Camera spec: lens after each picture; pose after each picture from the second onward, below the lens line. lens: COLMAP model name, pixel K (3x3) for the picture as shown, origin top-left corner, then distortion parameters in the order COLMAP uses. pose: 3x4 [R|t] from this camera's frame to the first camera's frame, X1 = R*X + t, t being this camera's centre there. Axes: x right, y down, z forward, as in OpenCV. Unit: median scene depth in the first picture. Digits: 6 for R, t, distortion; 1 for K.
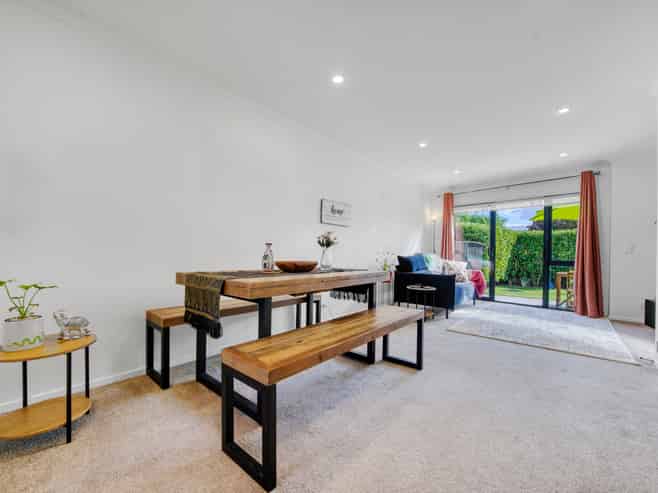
lens RADIAL K [[266.5, 0, 328.3], [0, 266.5, 251.5], [0, 0, 1]] dist [-0.021961, -0.000068]
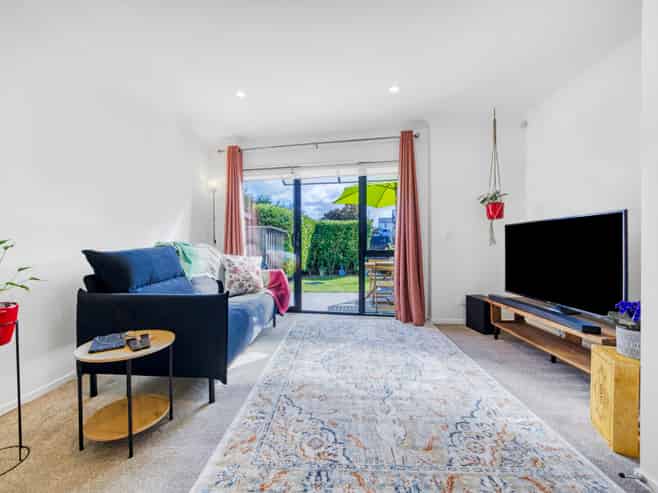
lens RADIAL K [[266.5, 0, 328.3], [0, 266.5, 251.5], [0, 0, 1]] dist [-0.021961, -0.000068]
pose [[0.770131, -0.034210, 0.636968, 0.253886], [0.013650, 0.999216, 0.037162, 0.007511], [-0.637740, -0.019925, 0.769994, 0.436470]]
